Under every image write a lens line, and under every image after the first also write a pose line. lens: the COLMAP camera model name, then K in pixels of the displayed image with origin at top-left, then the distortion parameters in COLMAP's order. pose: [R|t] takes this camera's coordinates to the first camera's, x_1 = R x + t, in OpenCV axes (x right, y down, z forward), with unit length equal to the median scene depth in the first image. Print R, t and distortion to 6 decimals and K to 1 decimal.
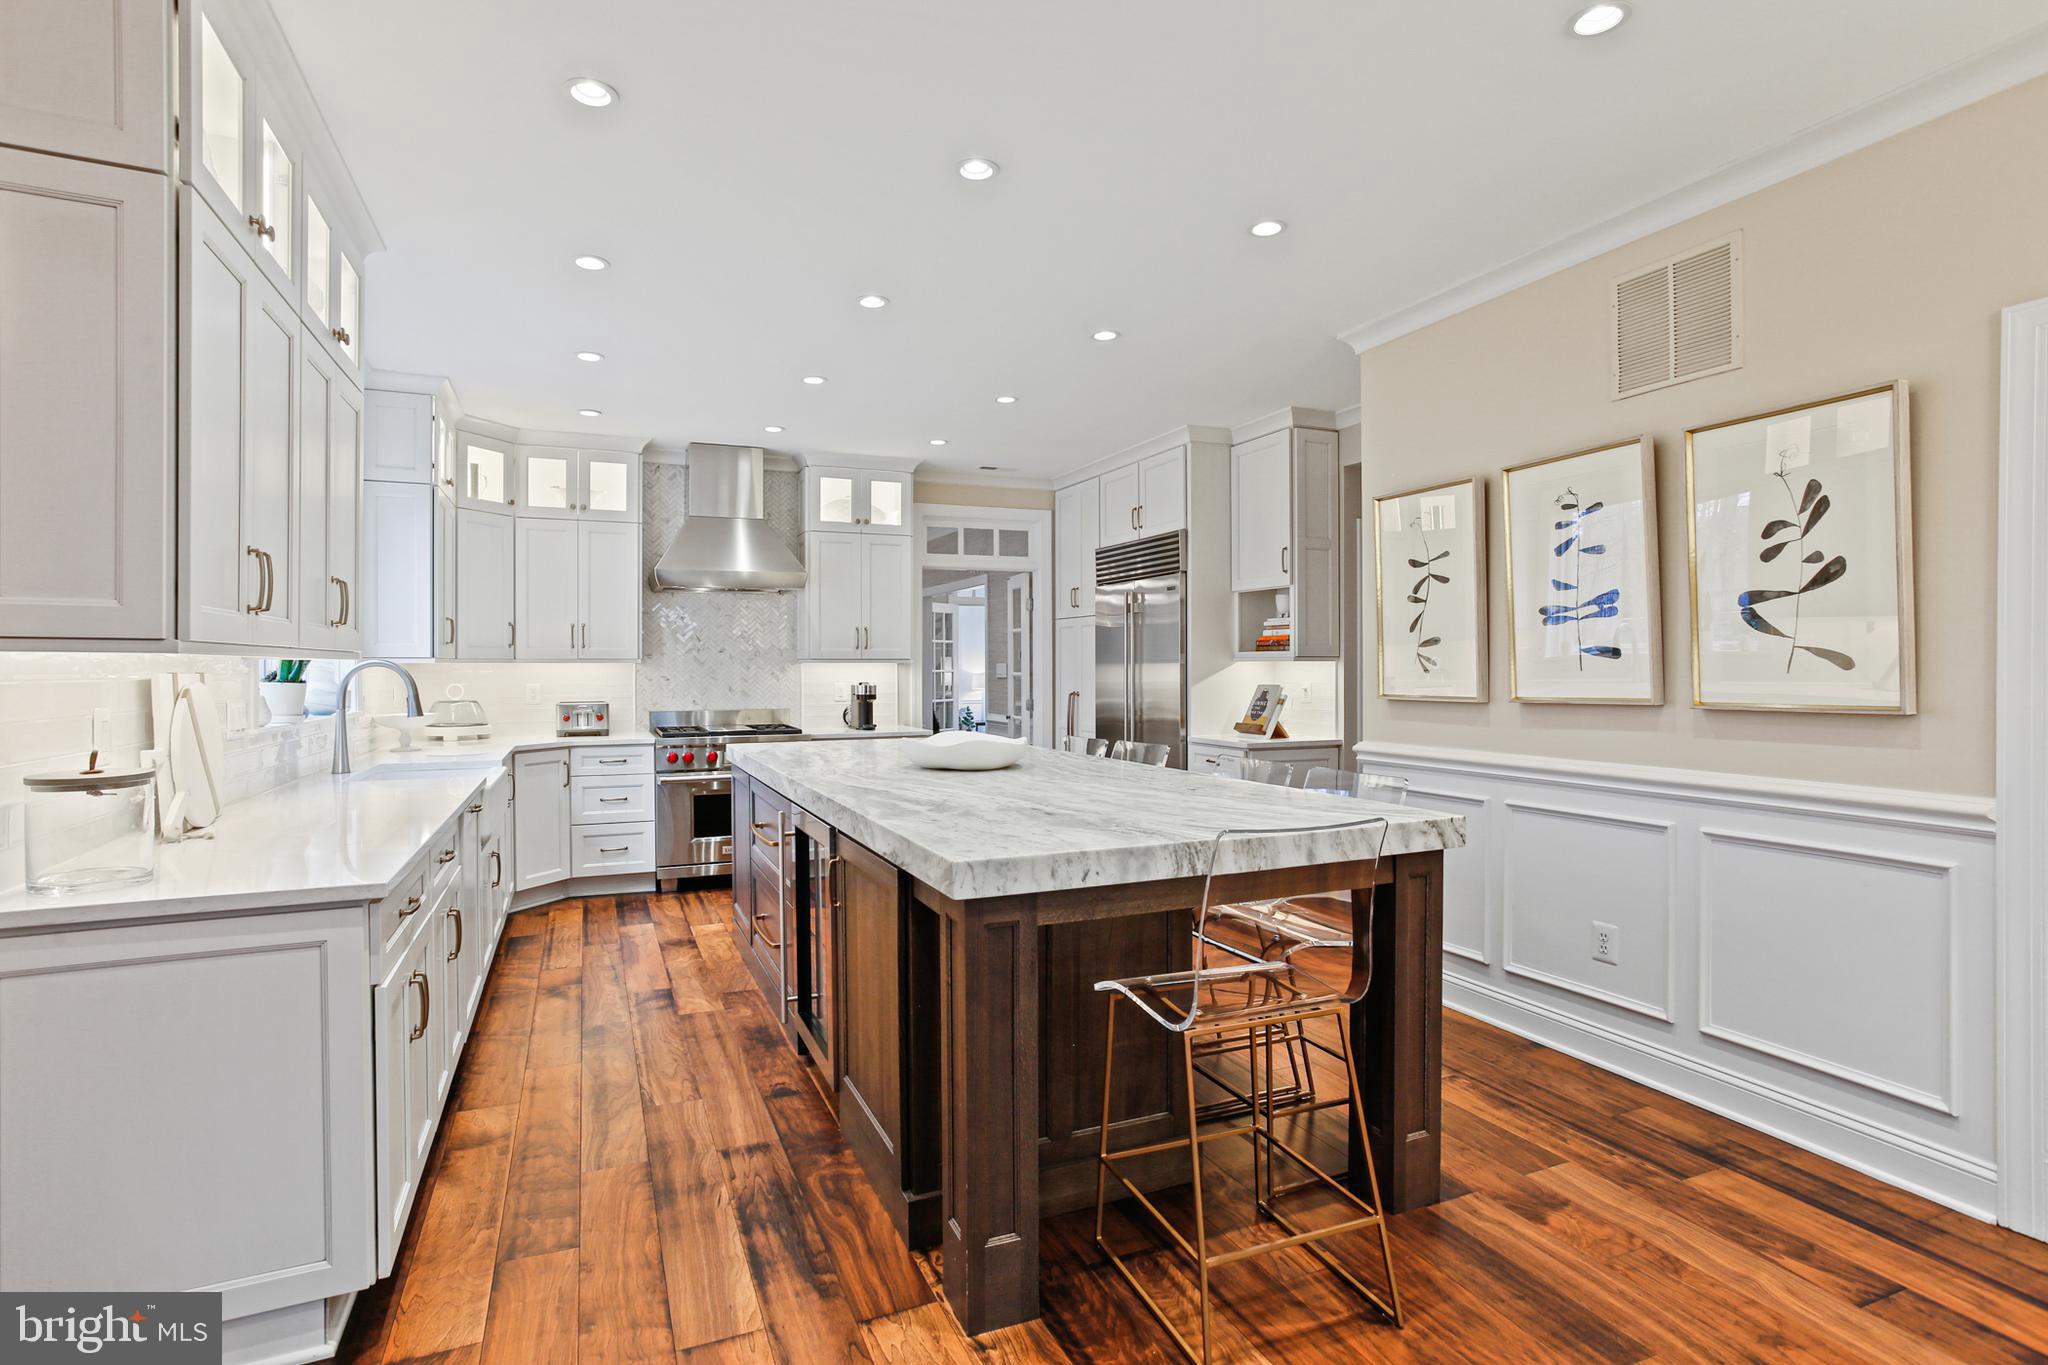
lens RADIAL K [[1009.3, 0, 1010.9], [0, 1009.3, 670.3], [0, 0, 1]] dist [-0.045619, 0.026600]
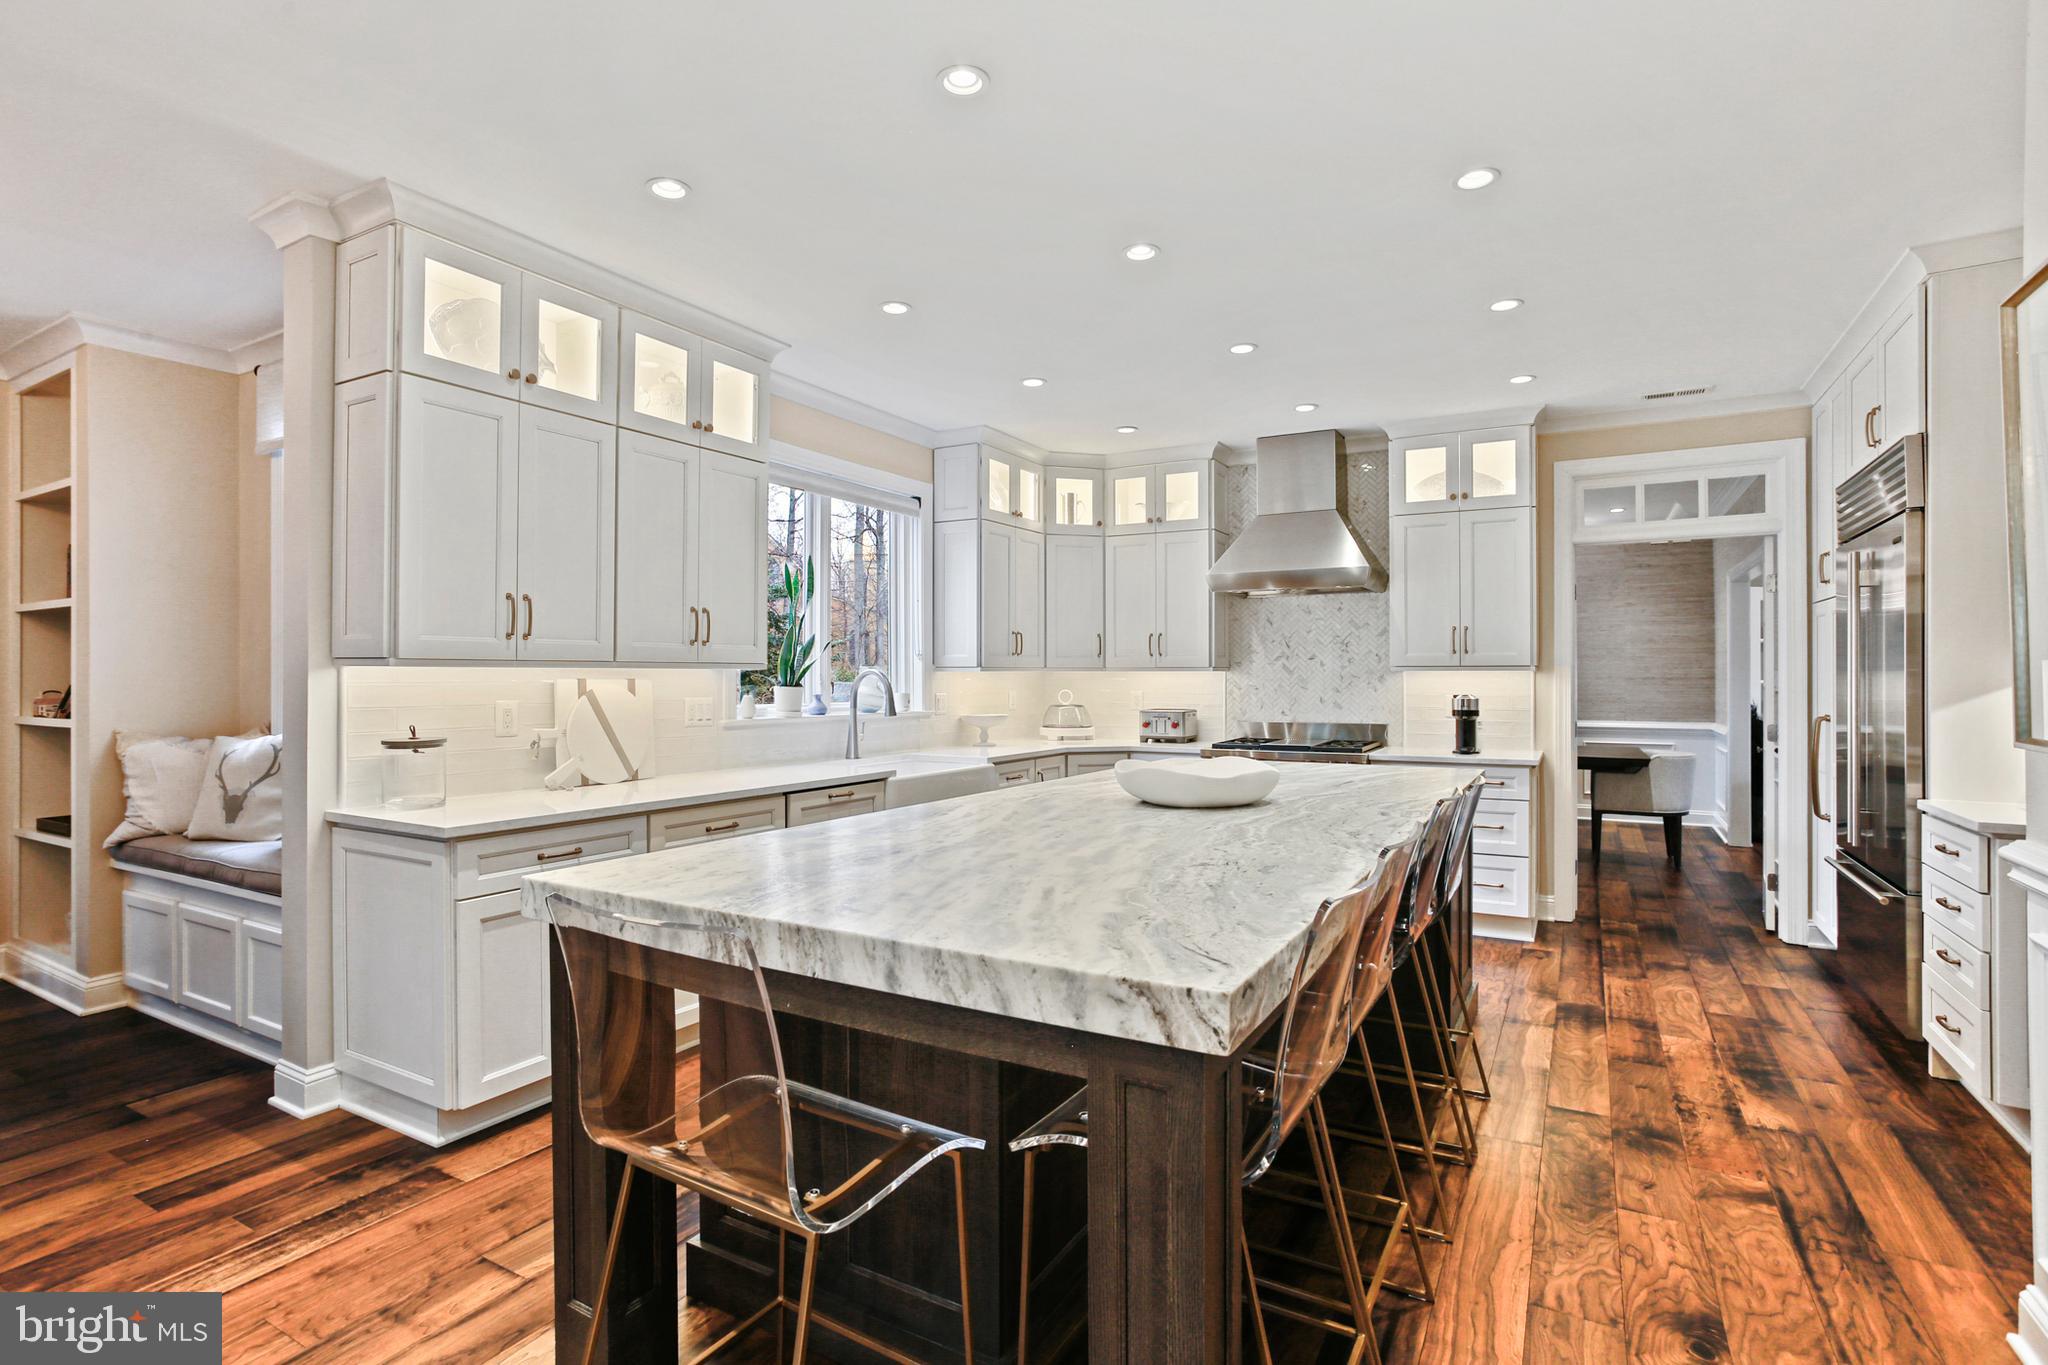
lens RADIAL K [[1009.3, 0, 999.2], [0, 1009.3, 672.2], [0, 0, 1]] dist [-0.045619, 0.026600]
pose [[0.596902, -0.000150, -0.802314, 0.499550], [-0.004166, 0.999986, -0.003286, -0.003396], [0.802303, 0.005304, 0.596893, 0.402533]]
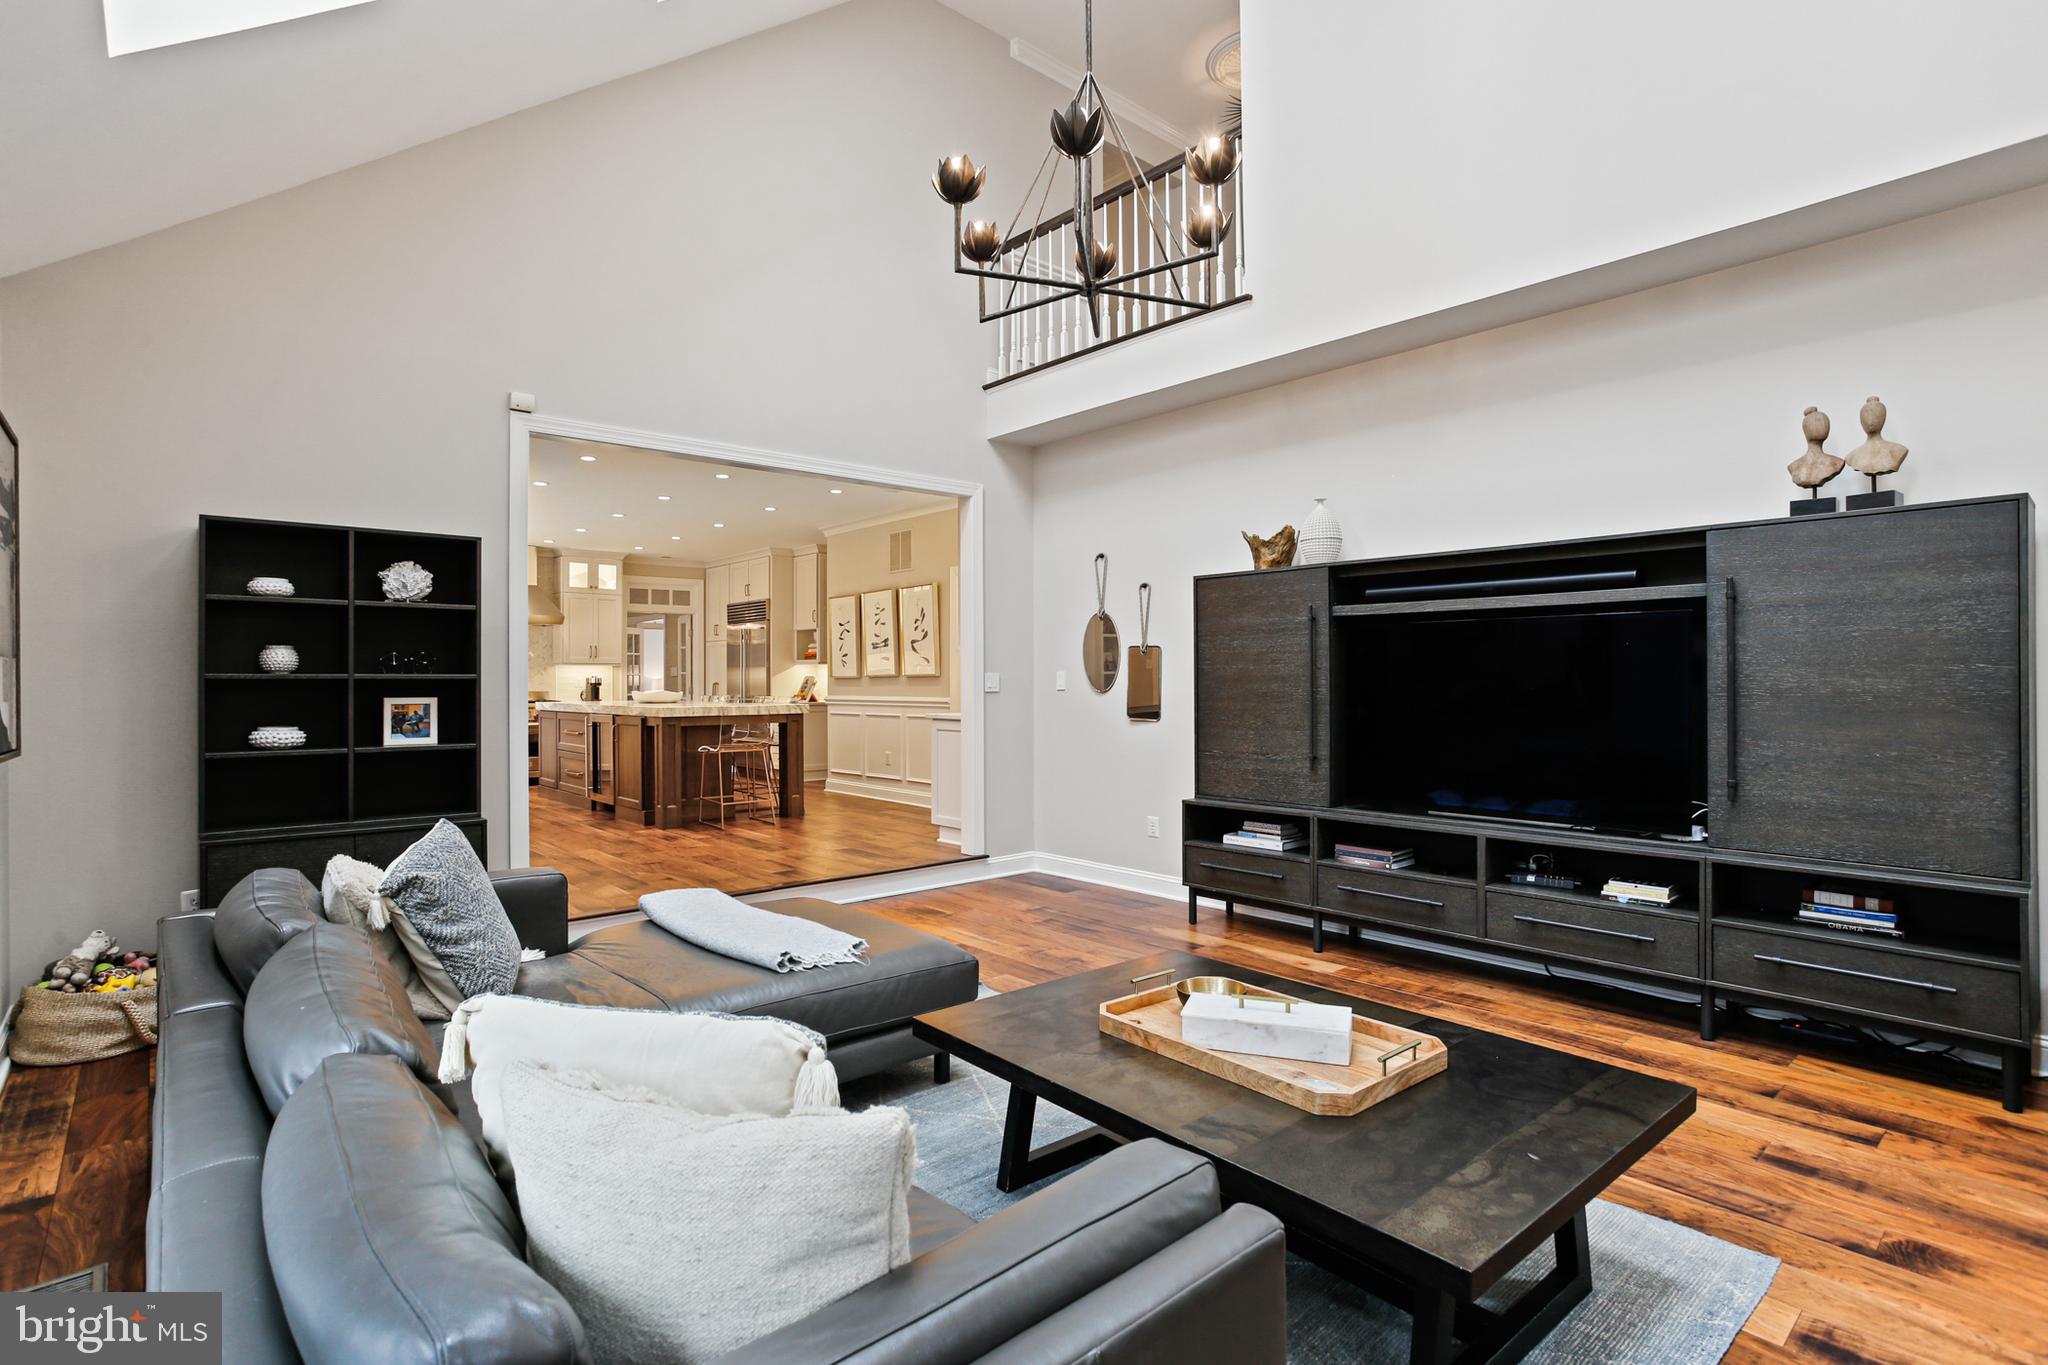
lens RADIAL K [[1009.3, 0, 985.3], [0, 1009.3, 689.9], [0, 0, 1]] dist [-0.045619, 0.026600]
pose [[0.959073, -0.000965, 0.283156, 0.030486], [-0.000362, 0.999989, 0.004636, 0.051213], [-0.283158, -0.004549, 0.959063, -1.673827]]
